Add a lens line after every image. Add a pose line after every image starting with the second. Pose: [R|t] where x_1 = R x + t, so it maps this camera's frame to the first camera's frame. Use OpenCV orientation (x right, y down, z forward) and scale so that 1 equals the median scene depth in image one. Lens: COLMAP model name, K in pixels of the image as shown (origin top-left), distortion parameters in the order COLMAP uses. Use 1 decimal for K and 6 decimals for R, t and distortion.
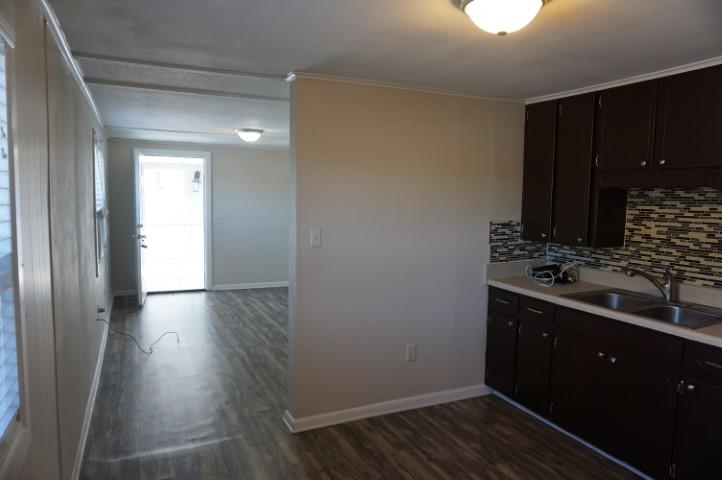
lens RADIAL K [[488.9, 0, 361.6], [0, 488.9, 244.4], [0, 0, 1]] dist [-0.054753, 0.030263]
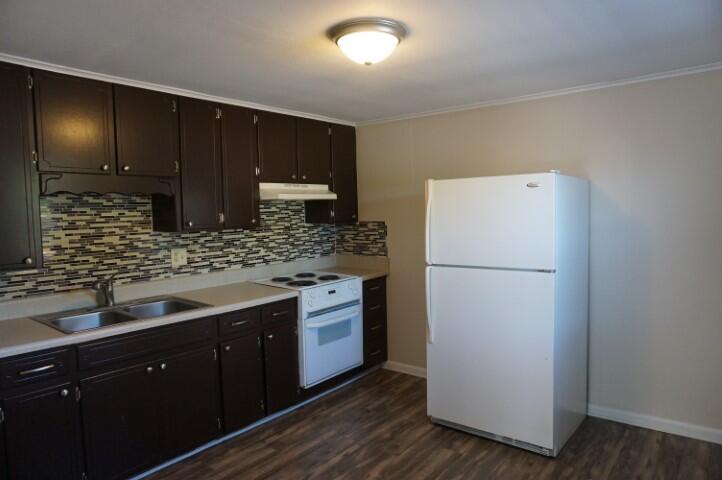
lens RADIAL K [[488.9, 0, 361.6], [0, 488.9, 244.4], [0, 0, 1]] dist [-0.054753, 0.030263]
pose [[-0.444383, -0.086062, 0.891694, -0.483810], [0.086838, 0.986549, 0.138494, -0.104209], [-0.891618, 0.138978, -0.430932, 0.945181]]
